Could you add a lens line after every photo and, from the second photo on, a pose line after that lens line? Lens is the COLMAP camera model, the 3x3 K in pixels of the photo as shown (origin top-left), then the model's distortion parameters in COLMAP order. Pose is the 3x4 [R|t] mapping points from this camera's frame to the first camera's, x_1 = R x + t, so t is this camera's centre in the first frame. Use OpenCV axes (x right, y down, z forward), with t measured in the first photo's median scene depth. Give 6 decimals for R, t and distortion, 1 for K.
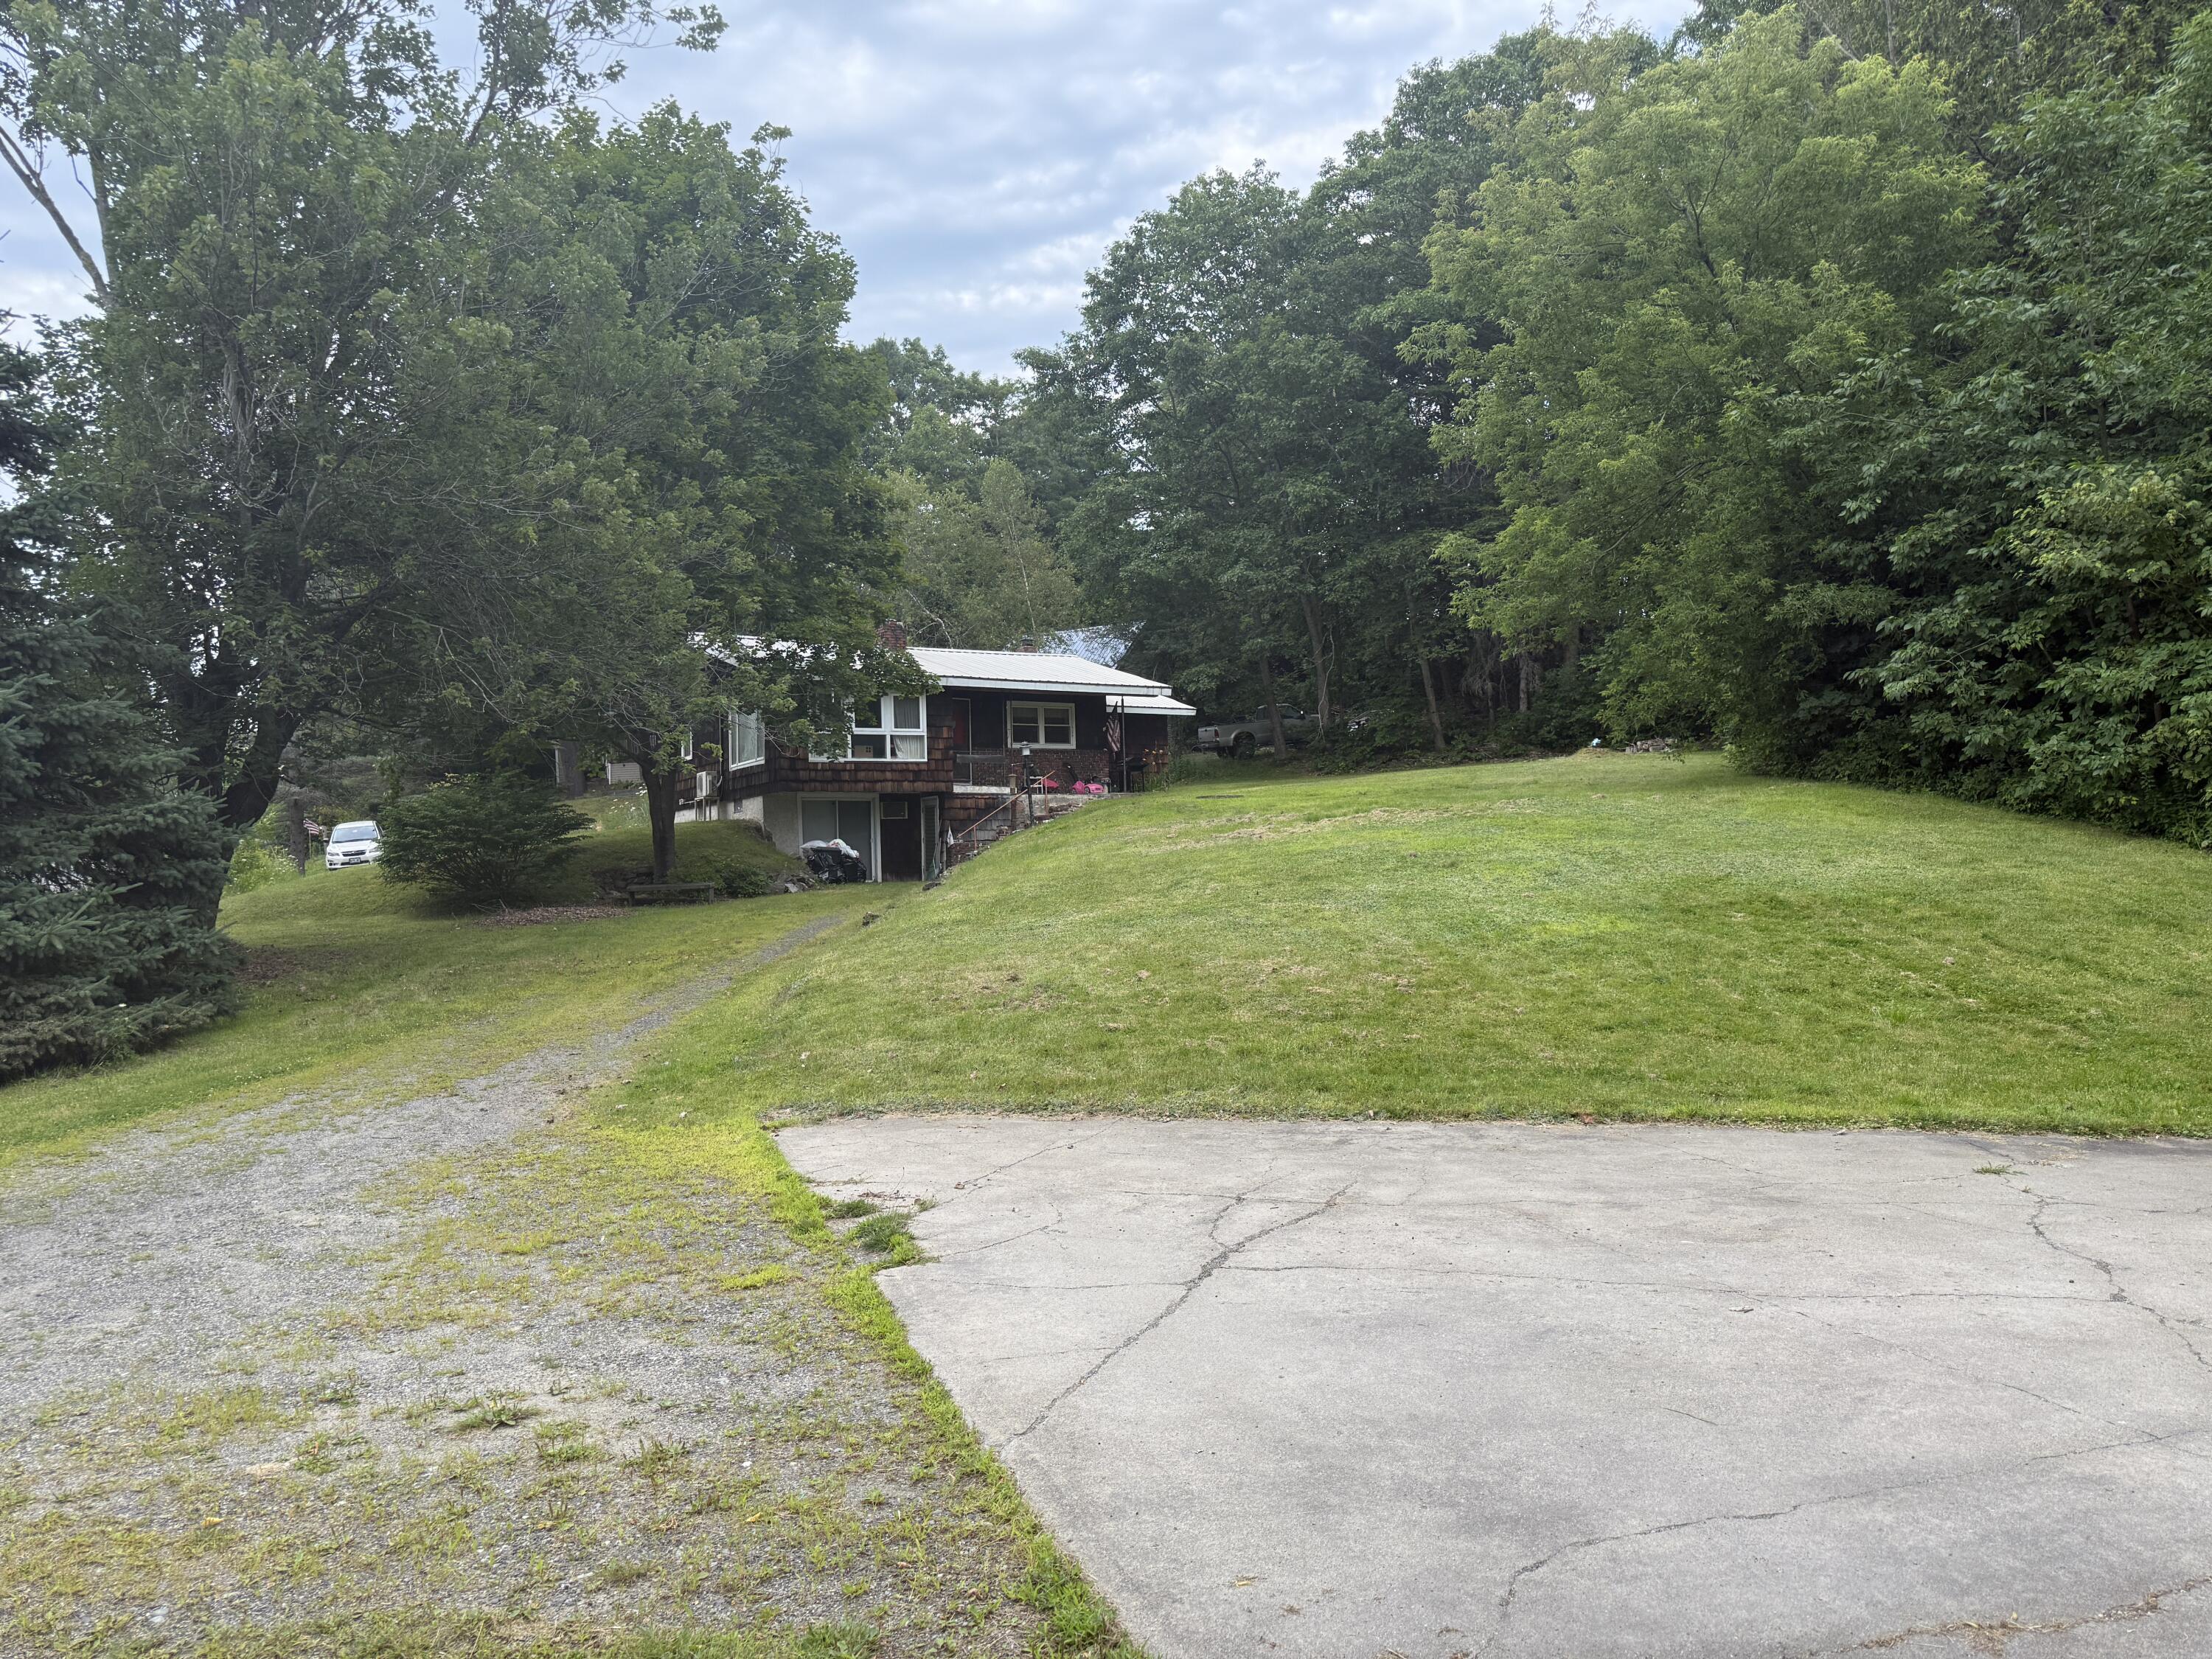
lens RADIAL K [[1571.2, 0, 1106.0], [0, 1571.2, 829.5], [0, 0, 1]] dist [0.041420, -0.038895]
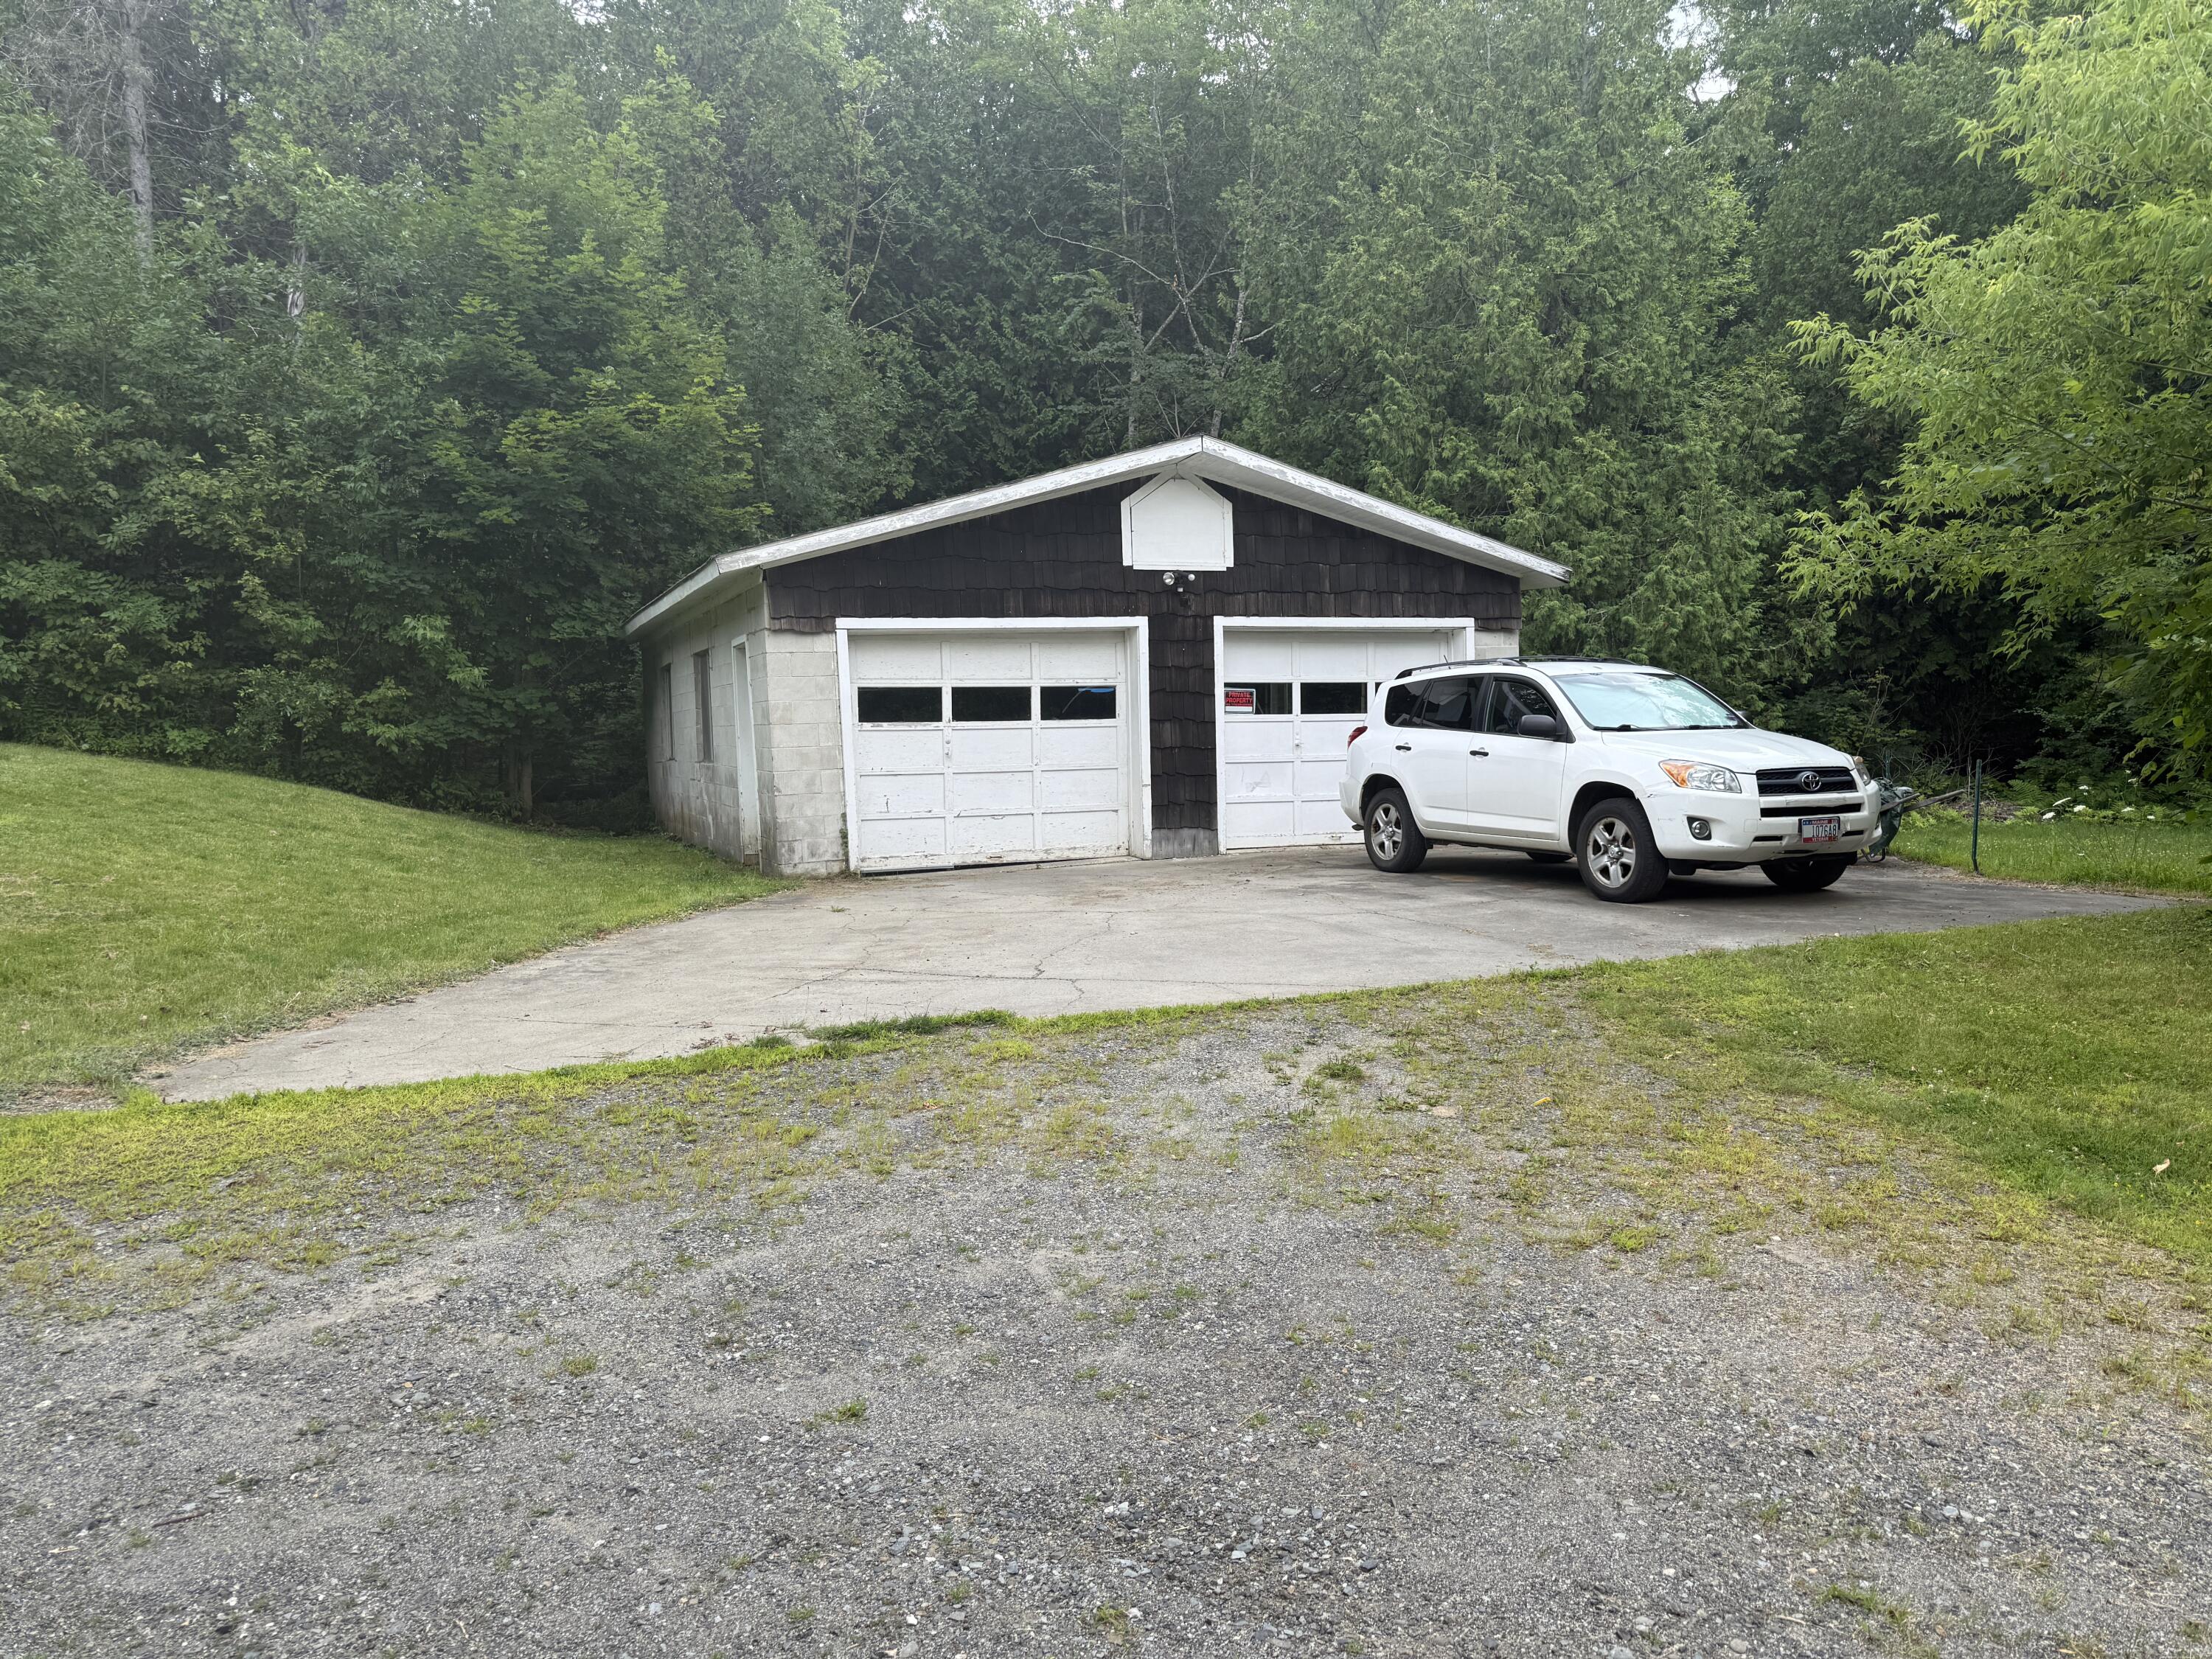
lens RADIAL K [[1571.2, 0, 1106.0], [0, 1571.2, 829.5], [0, 0, 1]] dist [0.041420, -0.038895]
pose [[-0.082169, -0.035126, 0.995999, -1.551001], [0.011554, 0.999278, 0.036195, 0.113434], [-0.996551, 0.014482, -0.081704, 1.210489]]
